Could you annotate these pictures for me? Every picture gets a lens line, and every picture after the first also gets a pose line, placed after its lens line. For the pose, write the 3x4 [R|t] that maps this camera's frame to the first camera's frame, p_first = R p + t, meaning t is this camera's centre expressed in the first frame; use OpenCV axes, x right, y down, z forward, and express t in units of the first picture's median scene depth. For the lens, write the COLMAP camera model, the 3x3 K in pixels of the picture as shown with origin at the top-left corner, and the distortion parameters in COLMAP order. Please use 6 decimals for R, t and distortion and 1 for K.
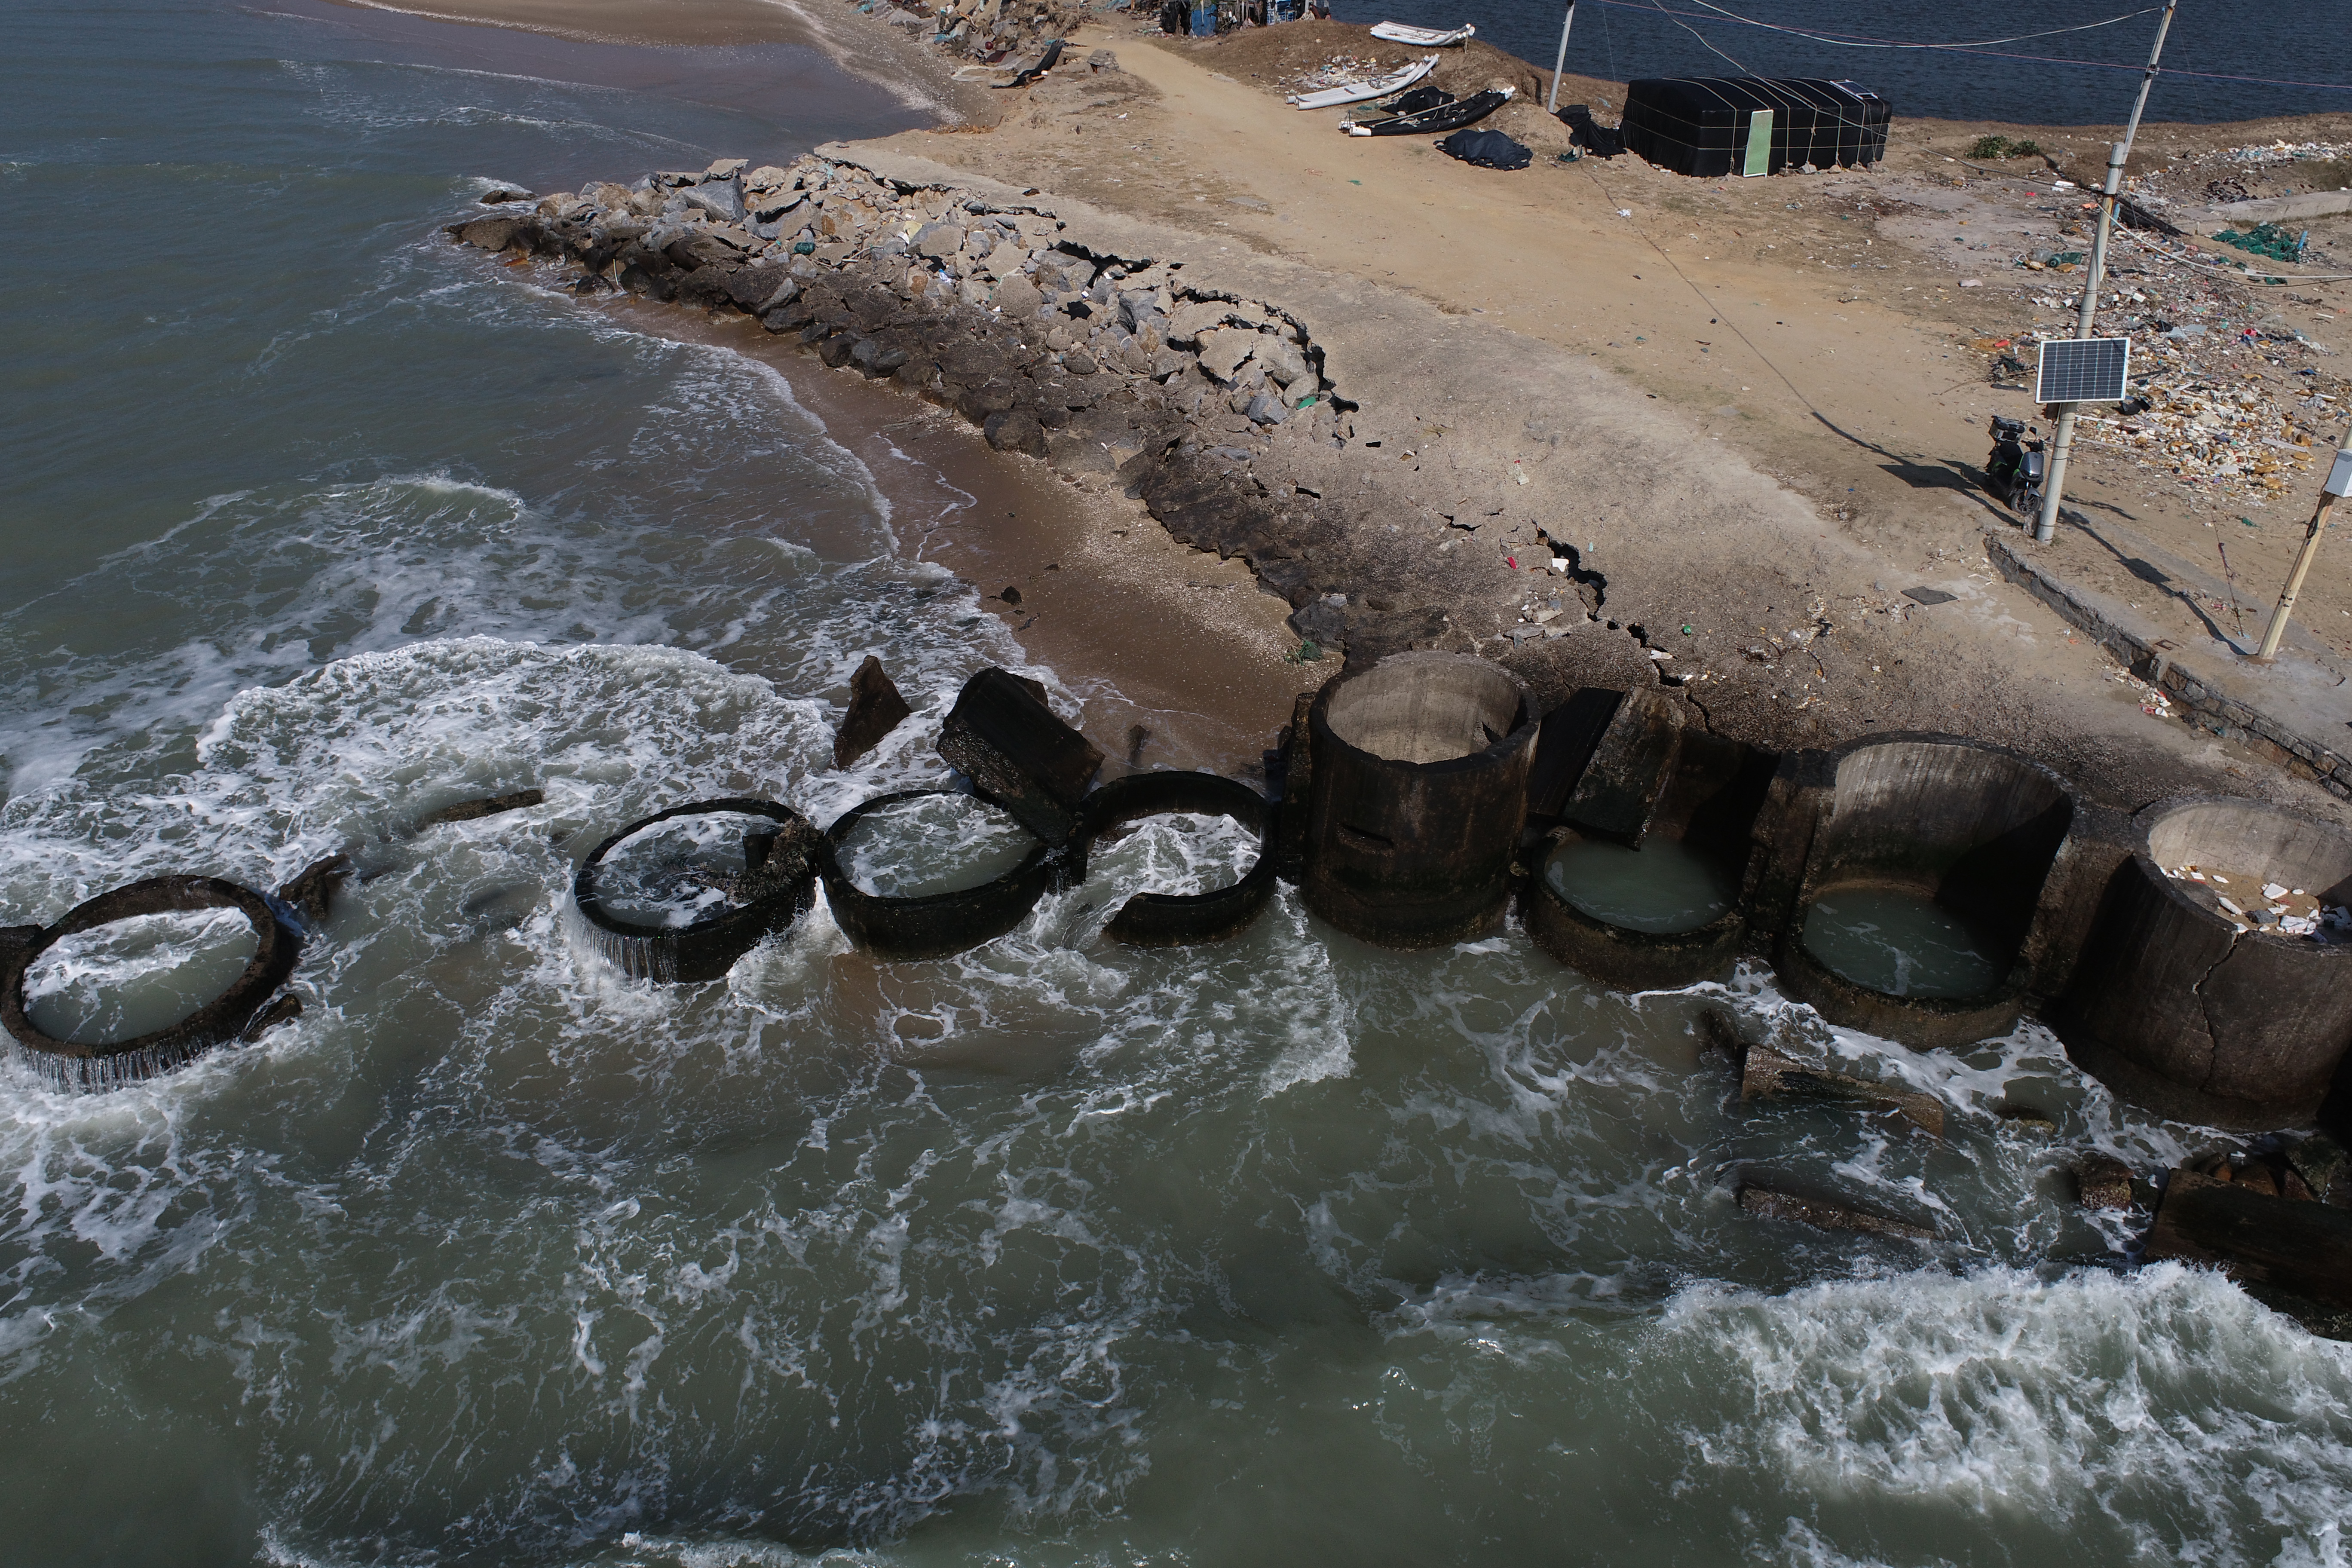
lens RADIAL K [[1593.9, 0, 1172.7], [0, 1593.9, 789.1], [0, 0, 1]] dist [-0.013107, 0.008263]
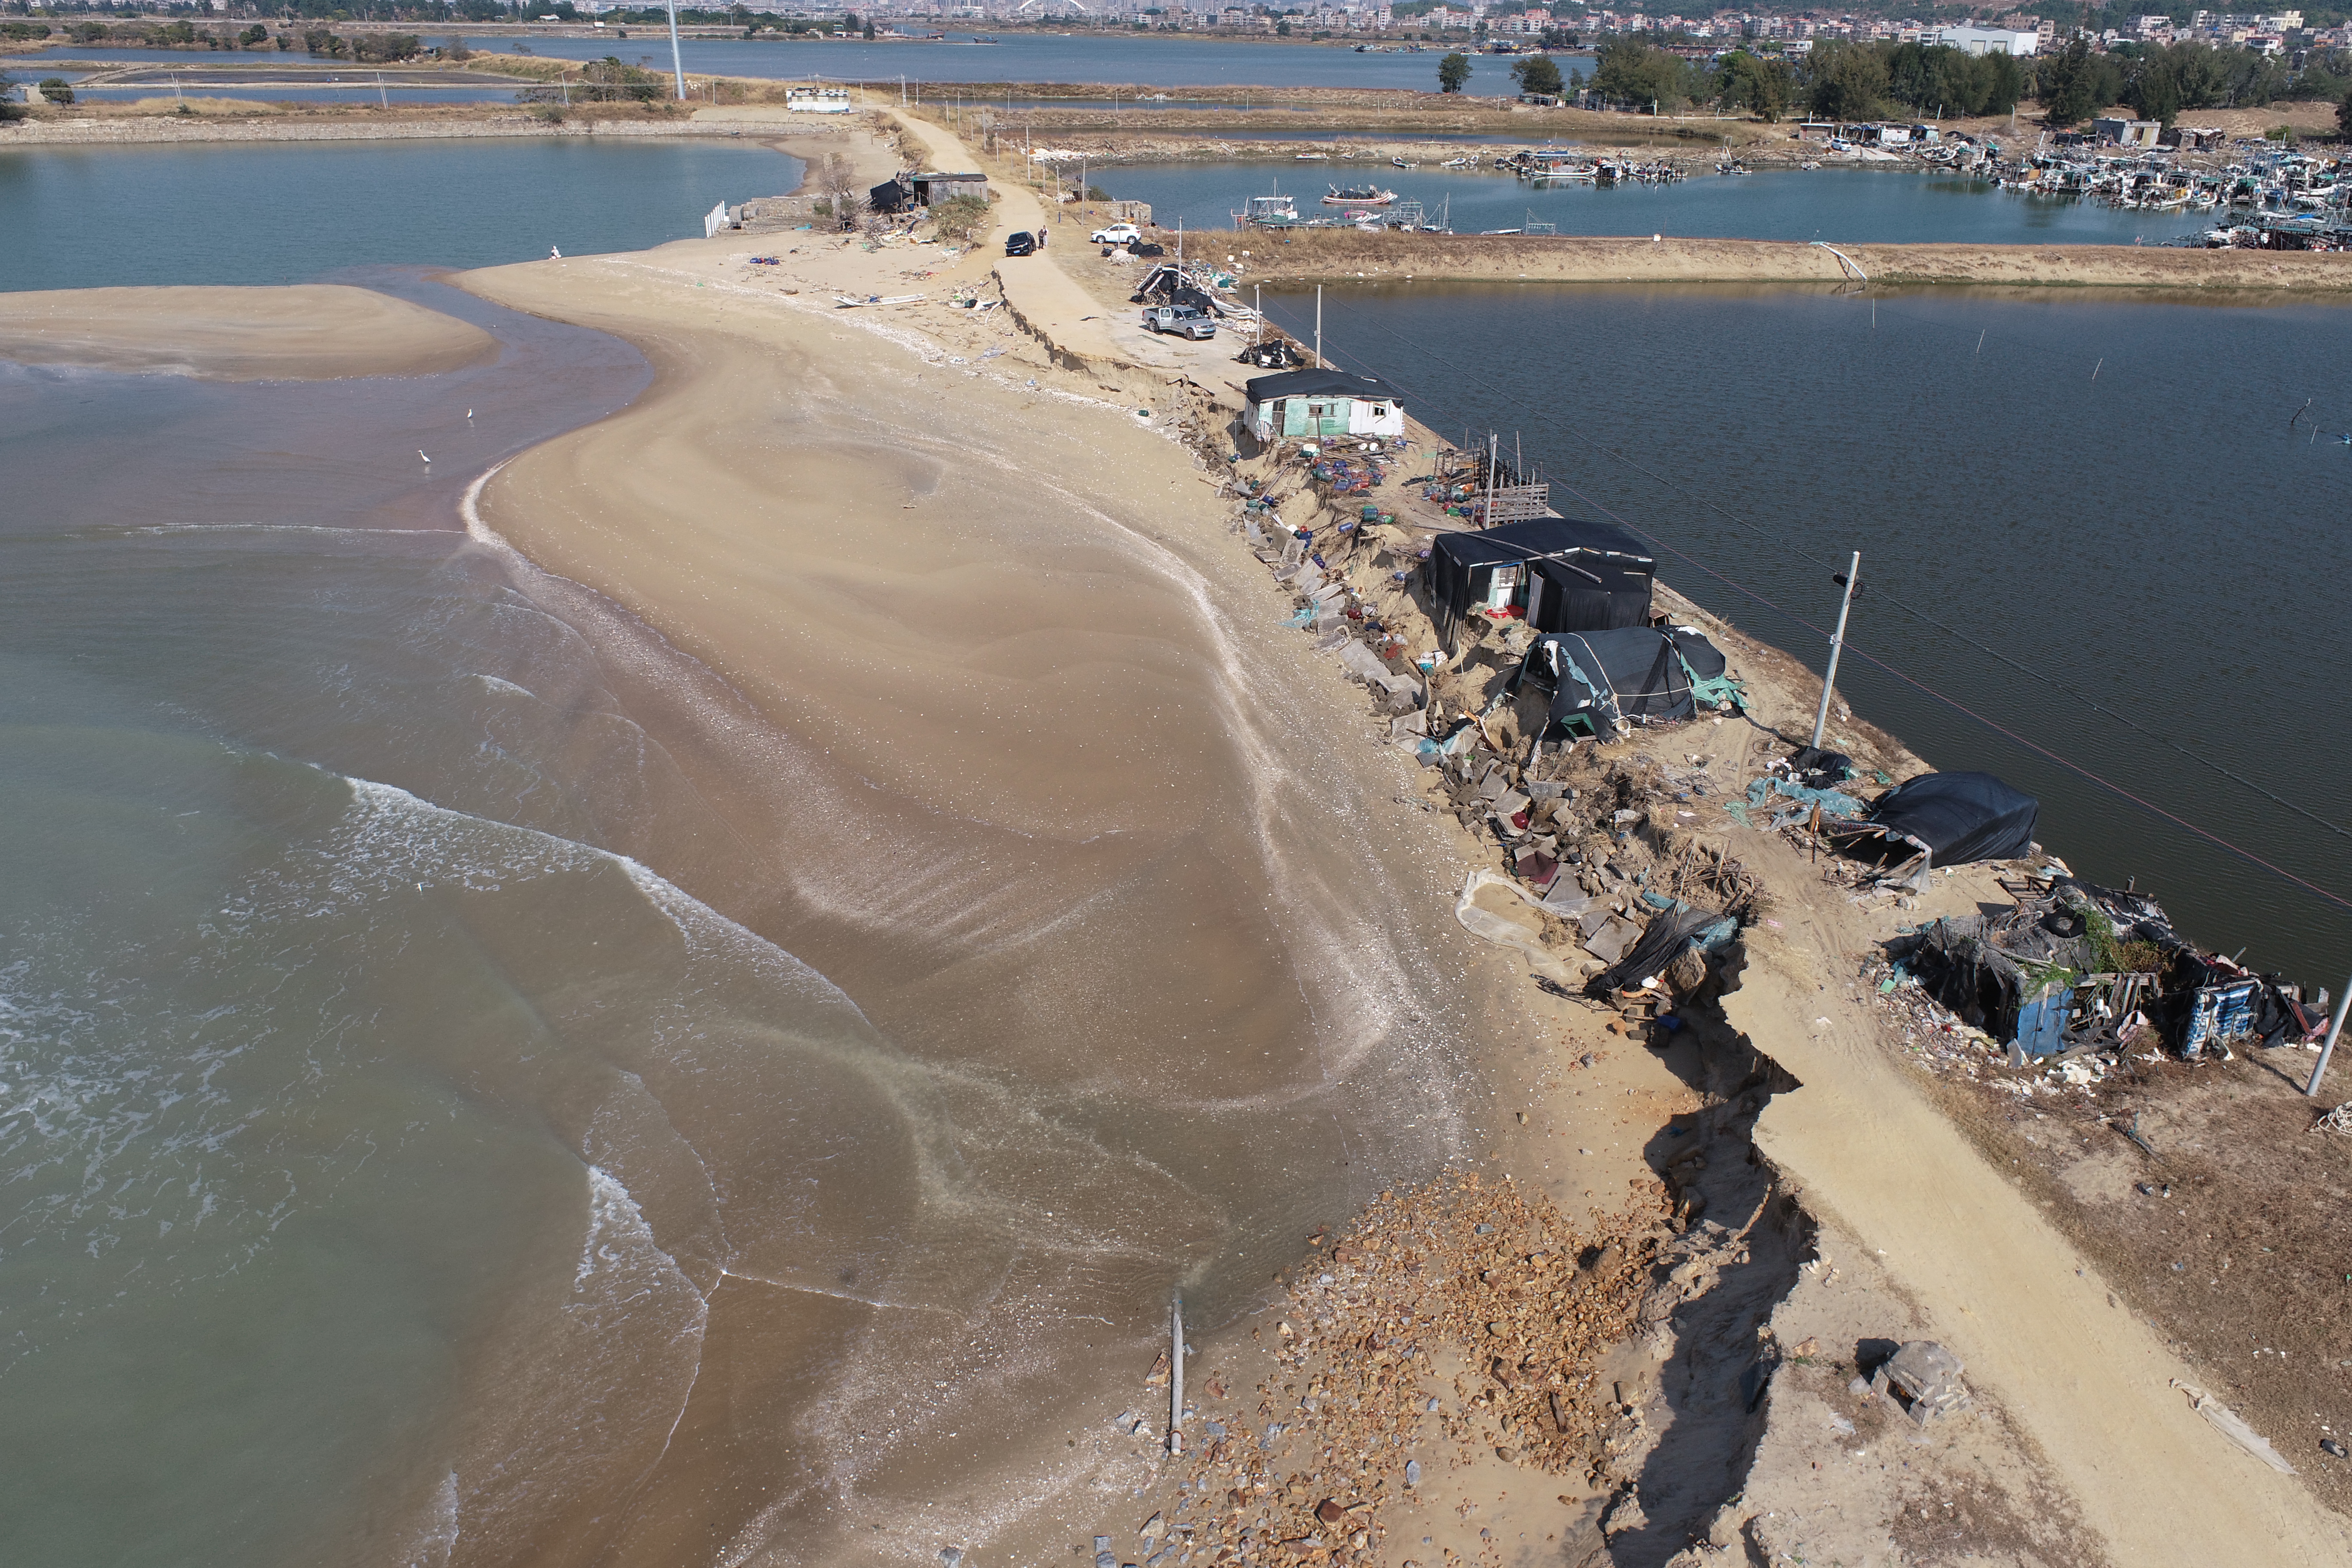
lens RADIAL K [[1593.9, 0, 1172.7], [0, 1593.9, 789.1], [0, 0, 1]] dist [-0.013107, 0.008263]
pose [[0.972263, 0.094110, -0.214120, -0.225920], [-0.120641, 0.986083, -0.114397, -0.777877], [0.200374, 0.137055, 0.970086, 0.811686]]
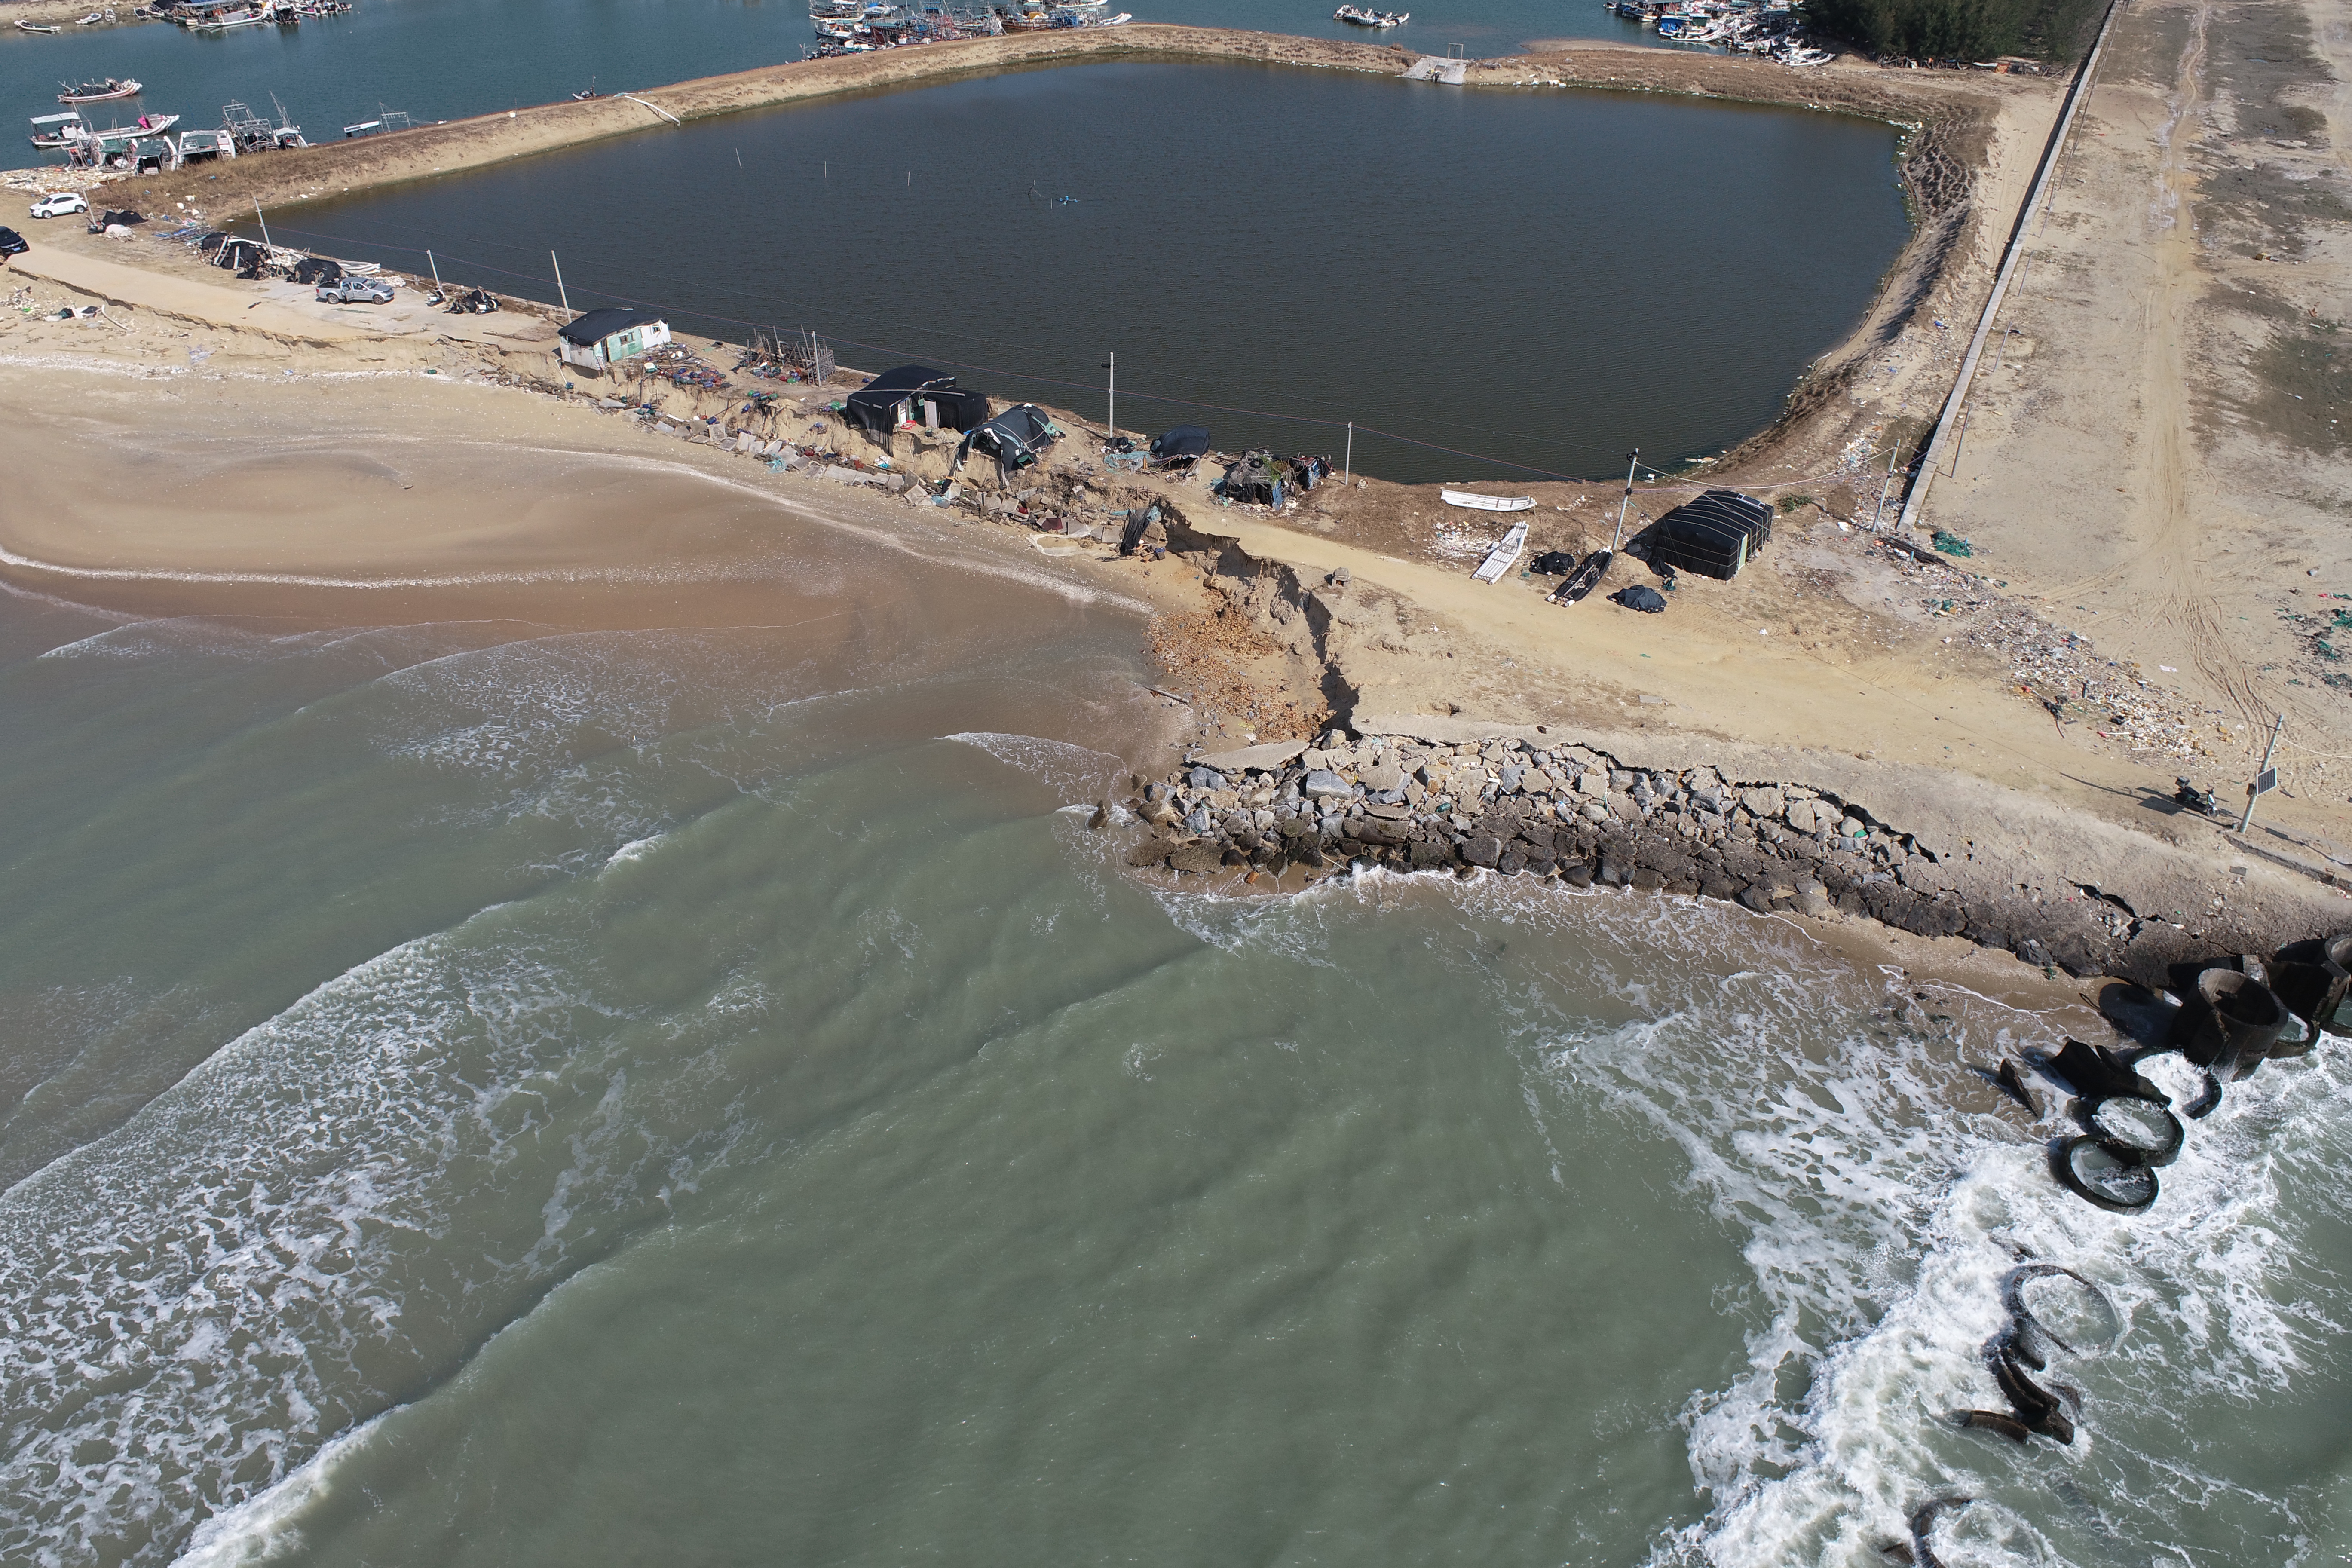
lens RADIAL K [[1593.9, 0, 1172.7], [0, 1593.9, 789.1], [0, 0, 1]] dist [-0.013107, 0.008263]
pose [[0.801805, -0.346304, 0.487013, -1.393728], [0.330245, 0.935996, 0.121859, -0.734476], [-0.498042, 0.063127, 0.864852, -0.267417]]
